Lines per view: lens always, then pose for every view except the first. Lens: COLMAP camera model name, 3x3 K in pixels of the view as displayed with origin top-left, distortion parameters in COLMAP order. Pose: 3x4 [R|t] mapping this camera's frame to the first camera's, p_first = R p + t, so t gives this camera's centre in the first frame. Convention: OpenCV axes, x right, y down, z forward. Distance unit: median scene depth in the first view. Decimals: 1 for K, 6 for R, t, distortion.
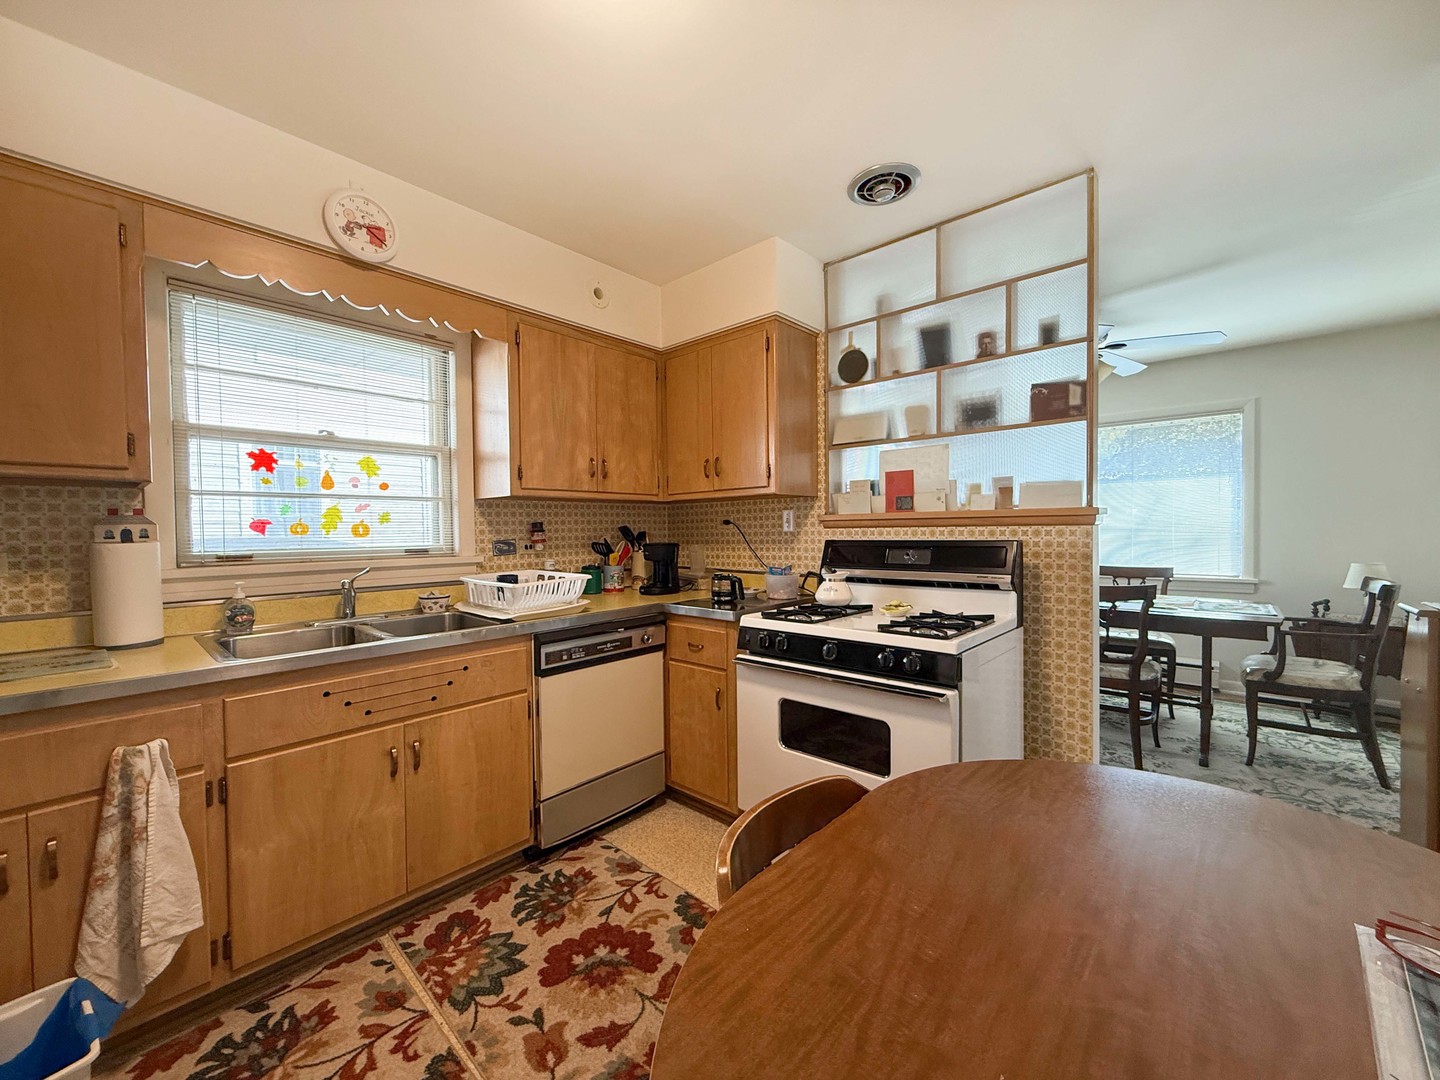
lens RADIAL K [[573.9, 0, 714.9], [0, 573.9, 542.5], [0, 0, 1]] dist [0.002194, -0.000040]
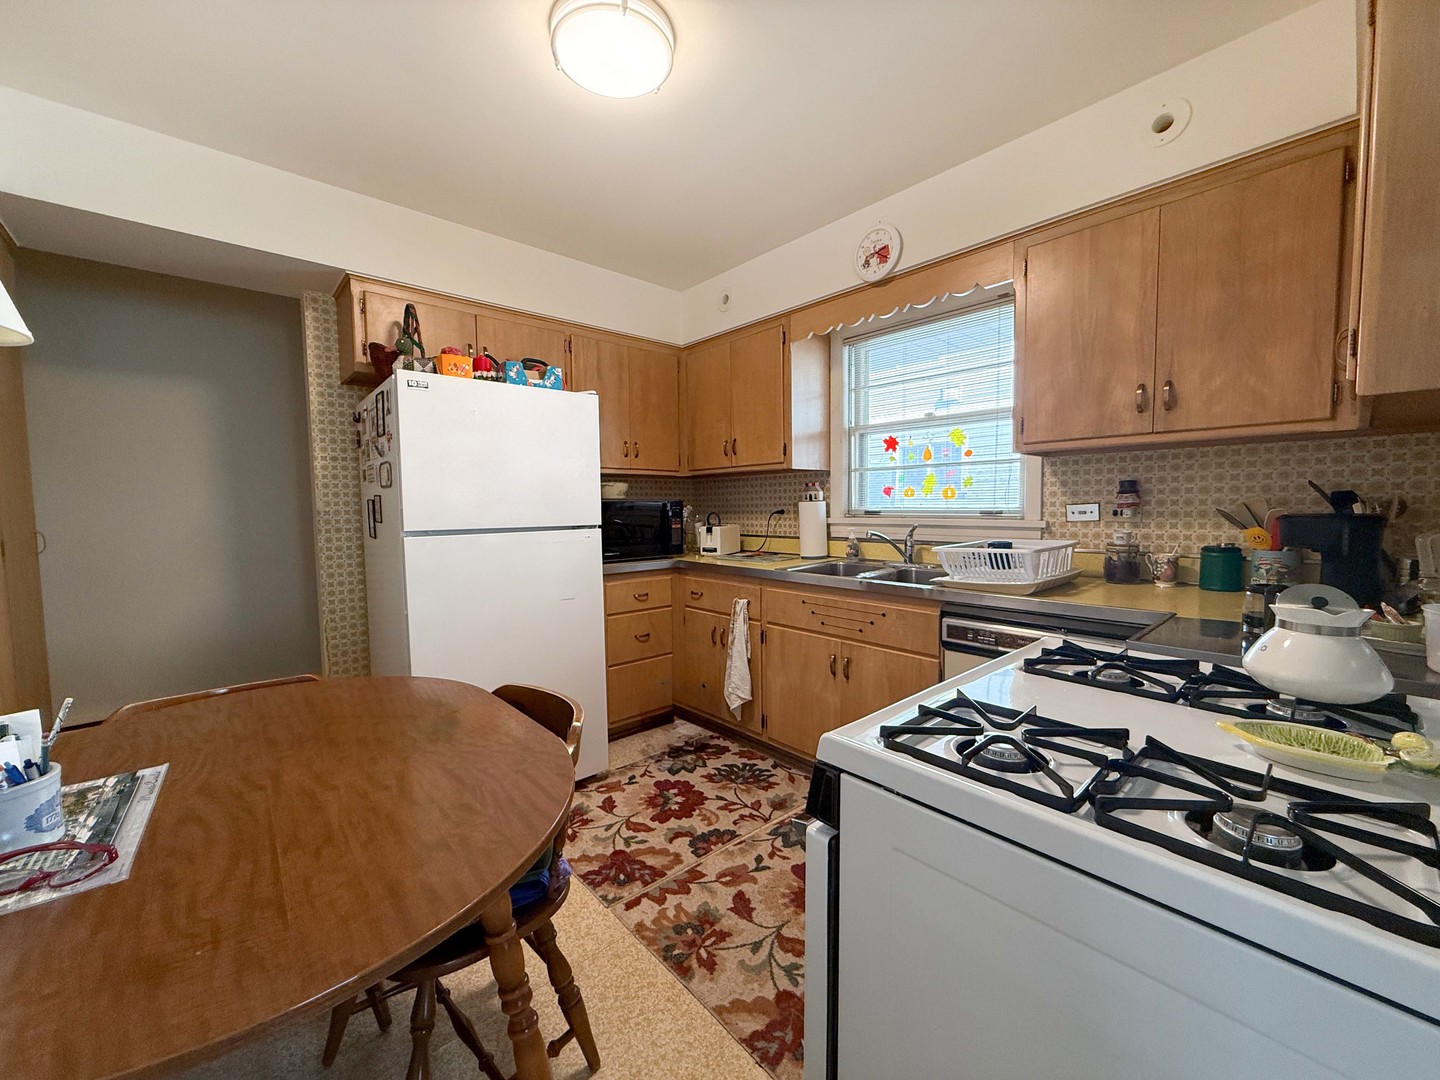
lens RADIAL K [[573.9, 0, 714.9], [0, 573.9, 542.5], [0, 0, 1]] dist [0.002194, -0.000040]
pose [[-0.111432, 0.085493, -0.990088, 0.907531], [-0.004303, 0.996242, 0.086508, -0.030222], [0.993763, 0.013900, -0.110645, 0.989312]]
